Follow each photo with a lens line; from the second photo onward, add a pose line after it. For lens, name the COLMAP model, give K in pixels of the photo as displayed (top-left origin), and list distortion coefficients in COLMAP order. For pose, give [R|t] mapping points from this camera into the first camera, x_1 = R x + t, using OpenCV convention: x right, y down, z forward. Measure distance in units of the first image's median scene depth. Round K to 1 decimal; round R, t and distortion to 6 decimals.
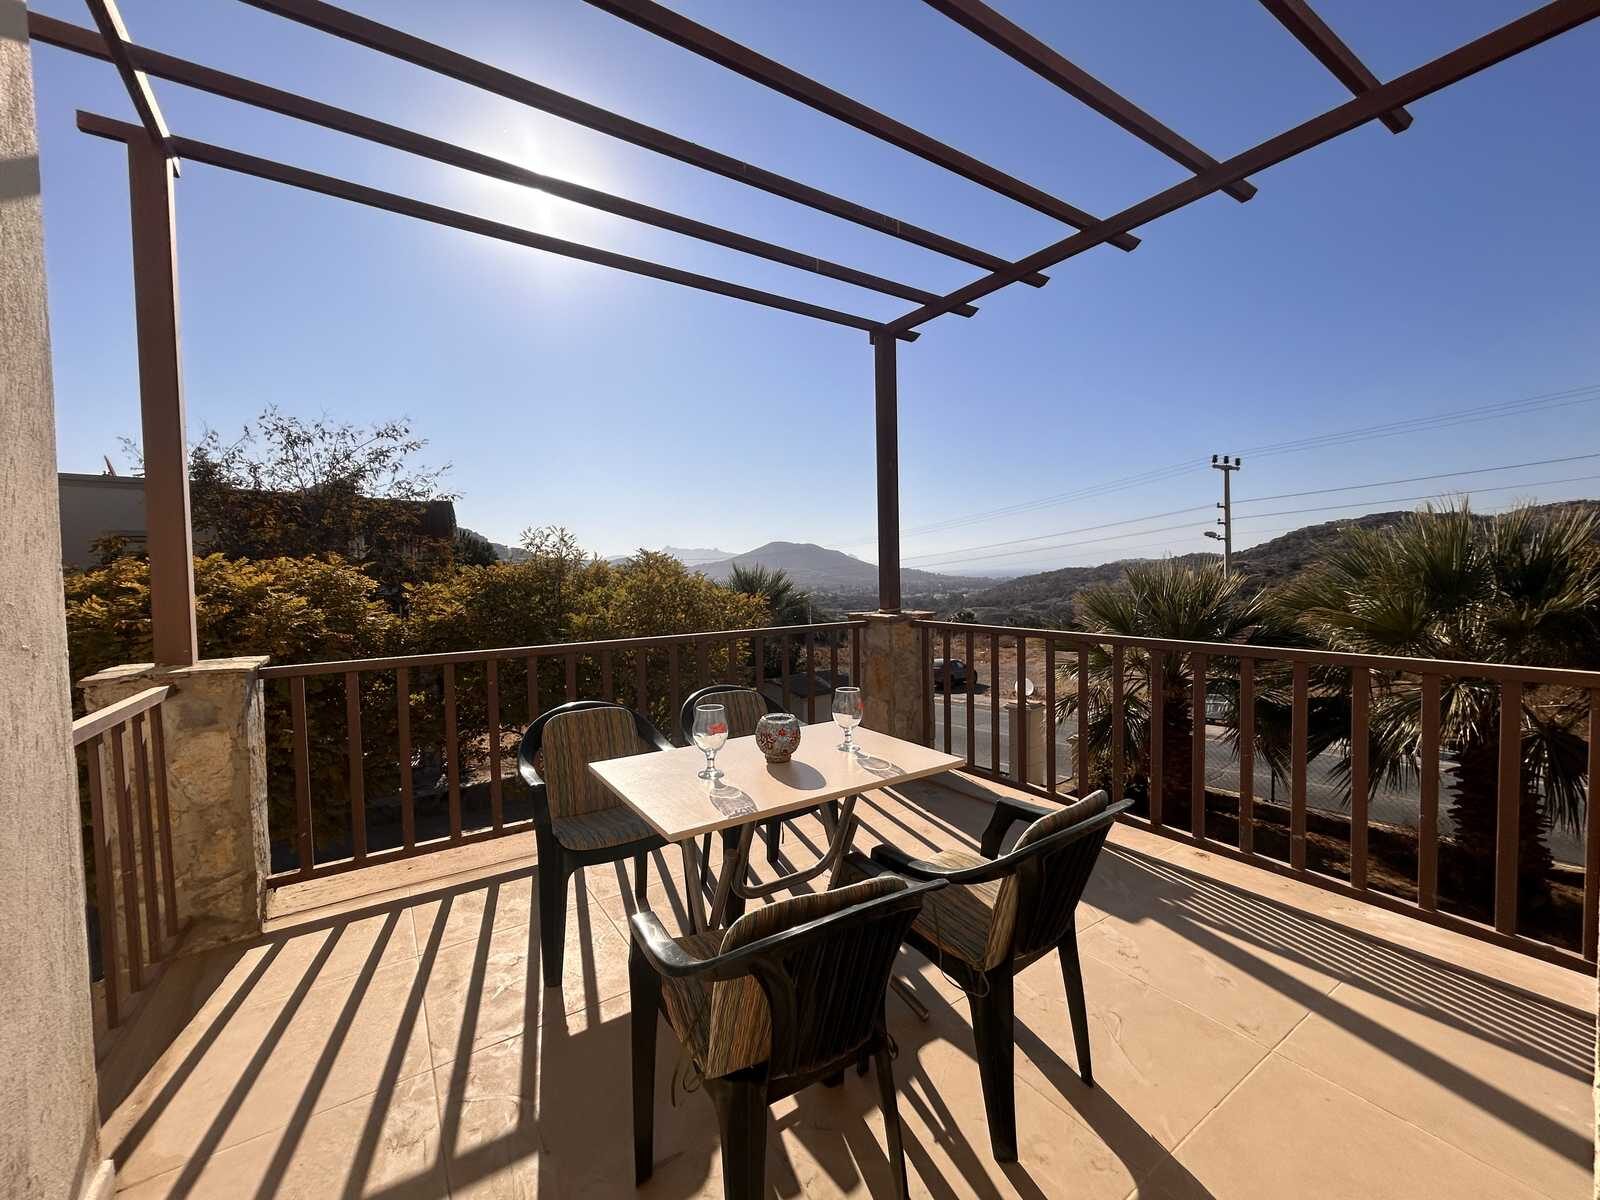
lens RADIAL K [[651.9, 0, 801.6], [0, 651.9, 594.6], [0, 0, 1]] dist [0.001109, -0.000063]
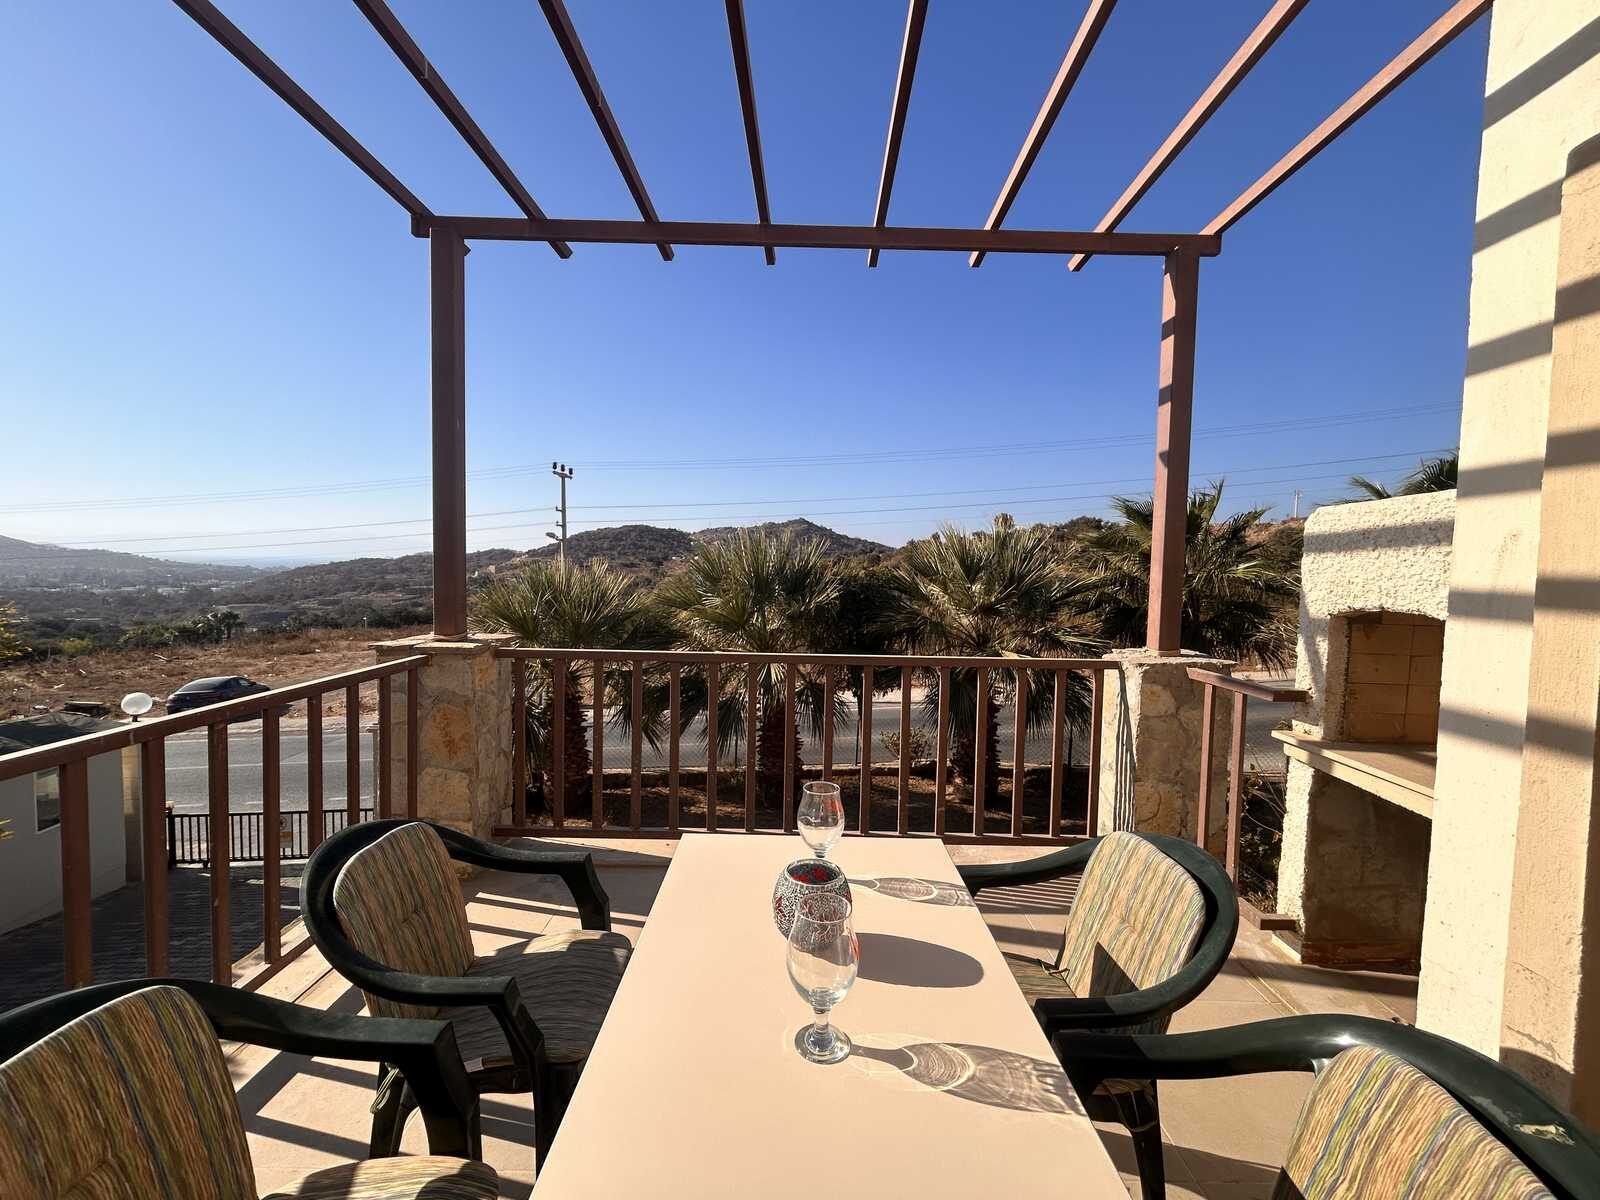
lens RADIAL K [[649.2, 0, 800.5], [0, 649.2, 596.2], [0, 0, 1]] dist [0.001811, 0.000354]
pose [[0.555347, -0.011793, 0.831535, -0.206708], [0.000998, 0.999908, 0.013514, -0.024398], [-0.831618, -0.006675, 0.555307, 0.281315]]
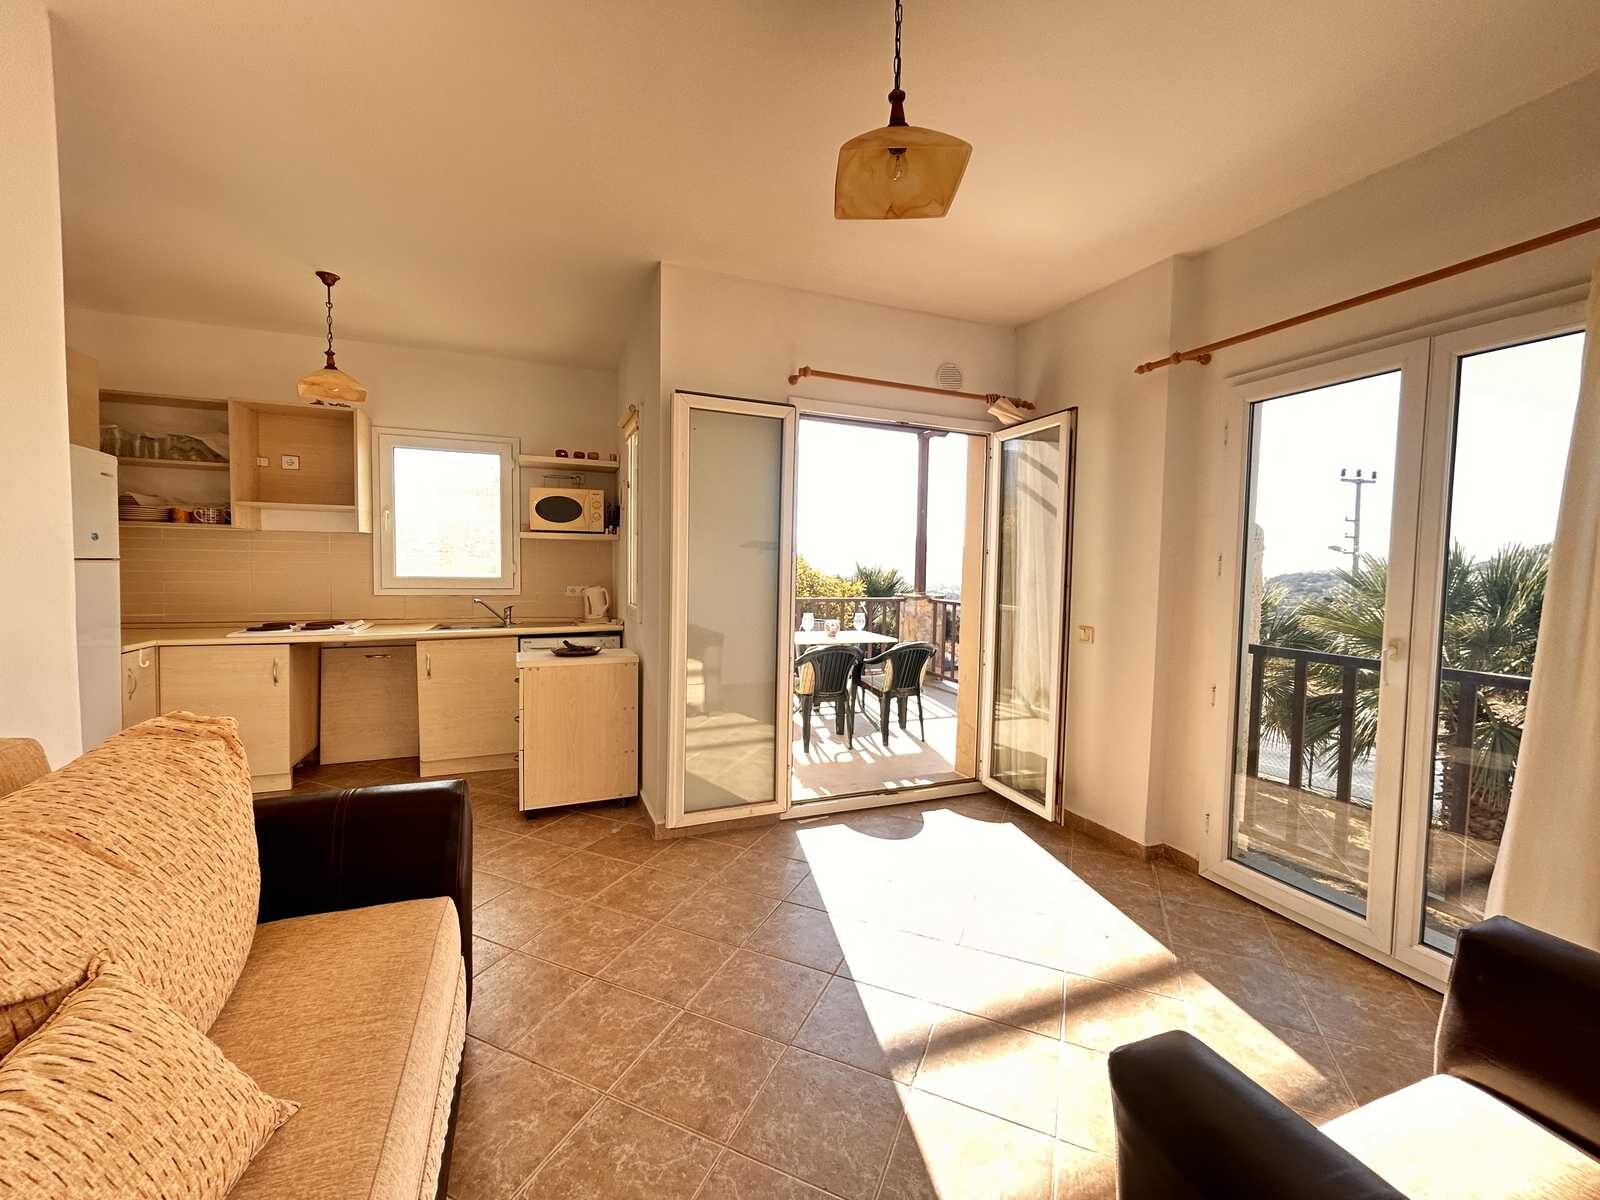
lens RADIAL K [[649.2, 0, 800.5], [0, 649.2, 596.2], [0, 0, 1]] dist [0.001811, 0.000354]
pose [[0.978083, 0.047998, -0.202607, 0.158294], [-0.045980, 0.998835, 0.014661, 0.020436], [0.203075, -0.005023, 0.979150, -0.709304]]
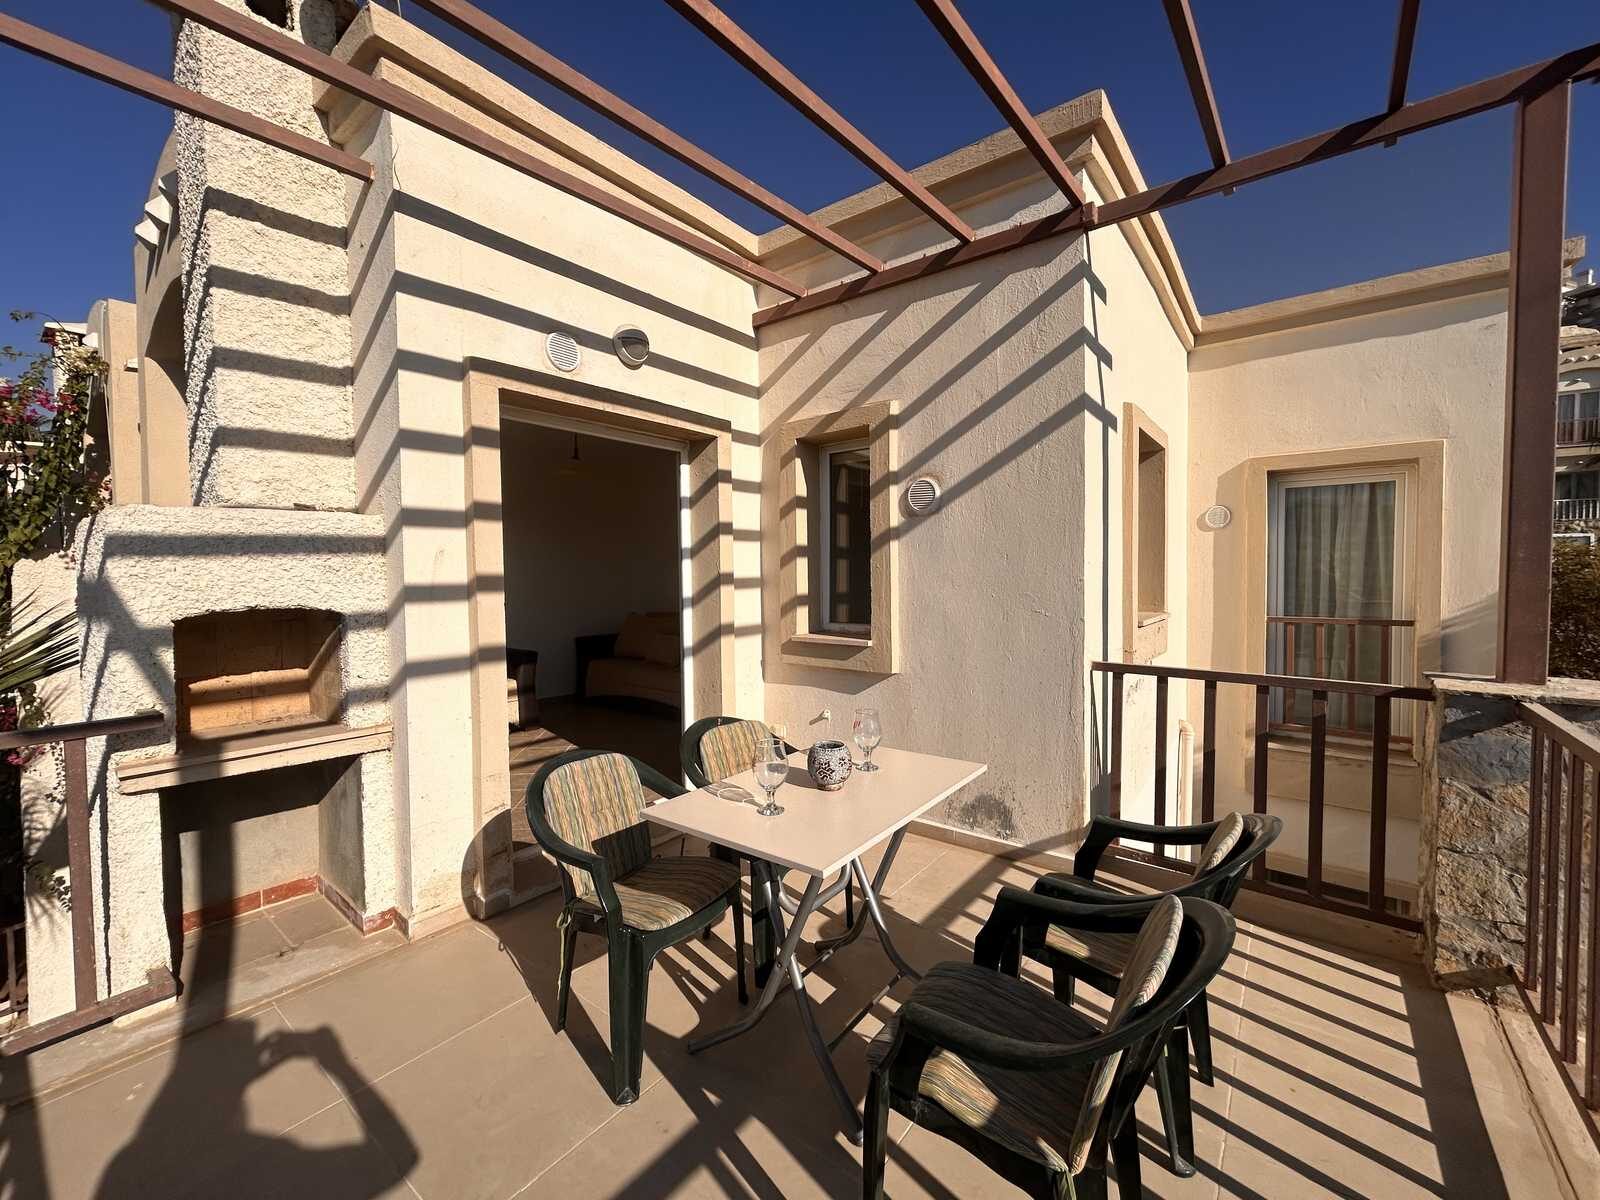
lens RADIAL K [[649.2, 0, 800.5], [0, 649.2, 596.2], [0, 0, 1]] dist [0.001811, 0.000354]
pose [[-0.946765, 0.040653, -0.319349, 0.128857], [0.017219, 0.996969, 0.075866, -0.047747], [0.321465, 0.066328, -0.944596, 0.776565]]
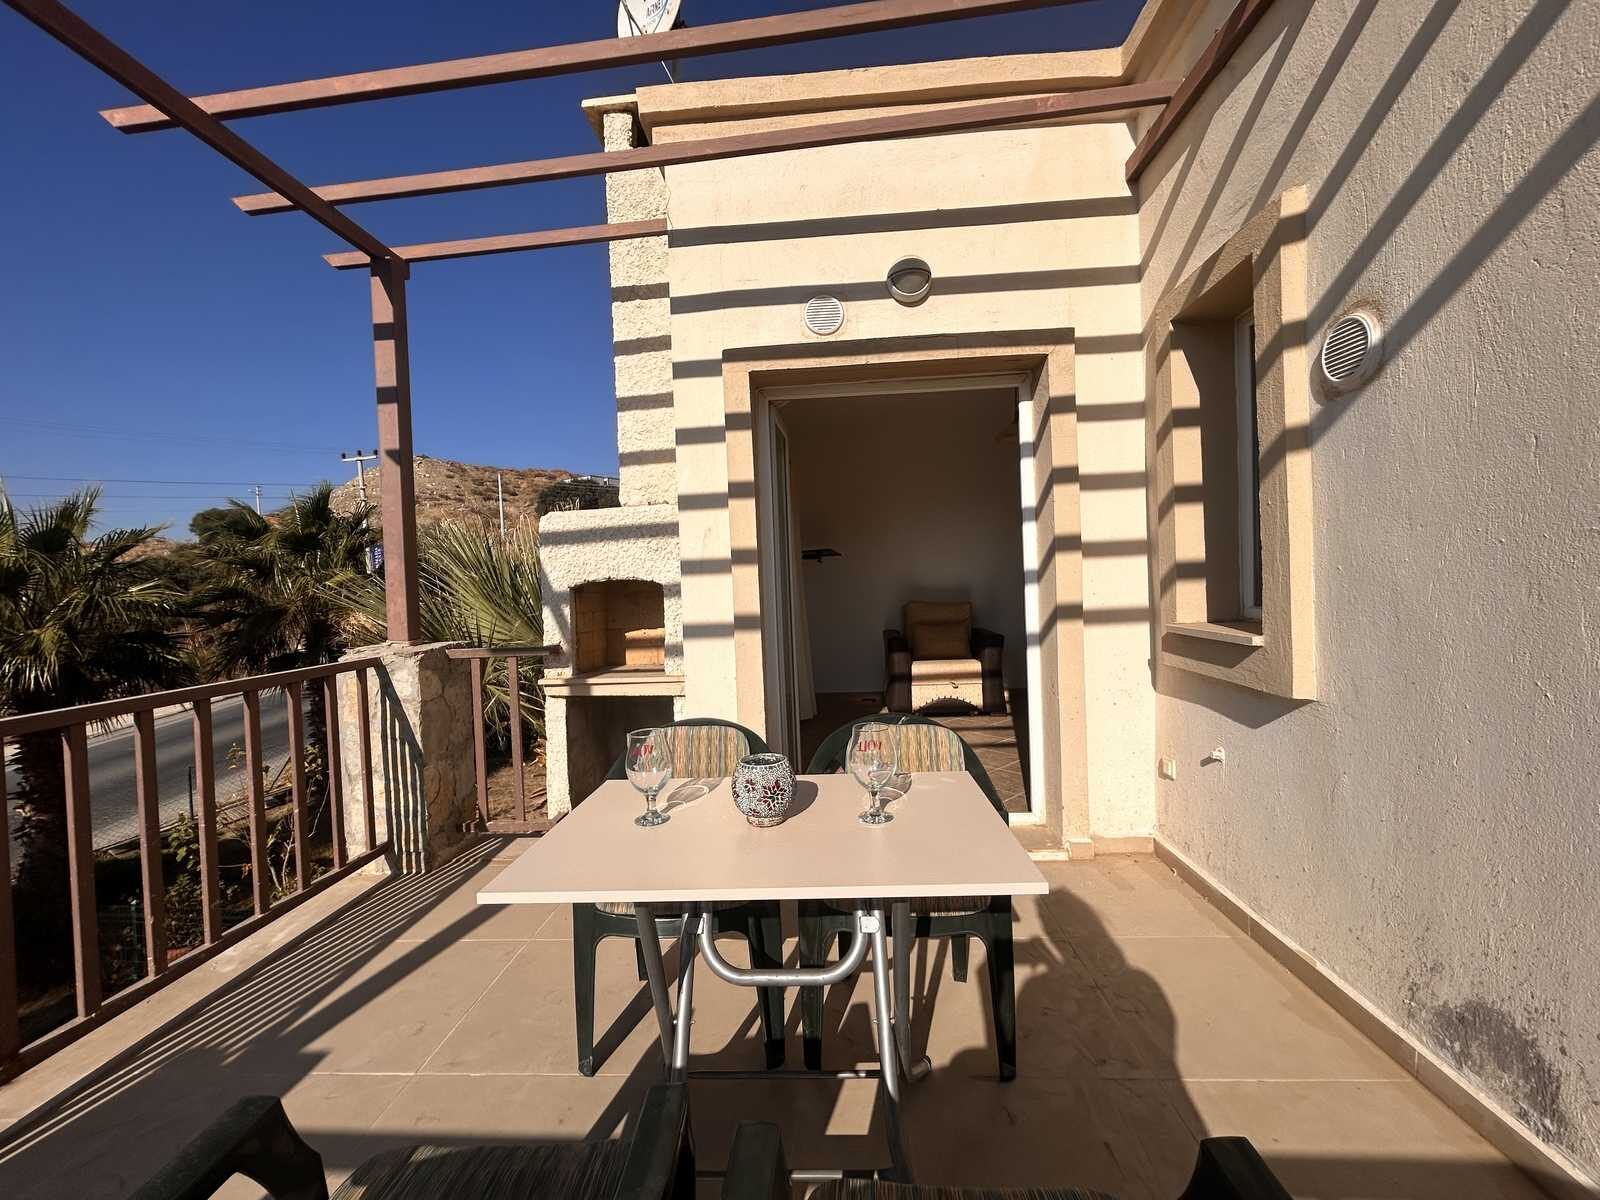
lens RADIAL K [[651.9, 0, 801.6], [0, 651.9, 594.6], [0, 0, 1]] dist [0.001109, -0.000063]
pose [[-0.798947, 0.037976, 0.600202, -0.199391], [0.075984, 0.996381, 0.038101, -0.004660], [-0.596582, 0.076047, -0.798941, 0.615721]]
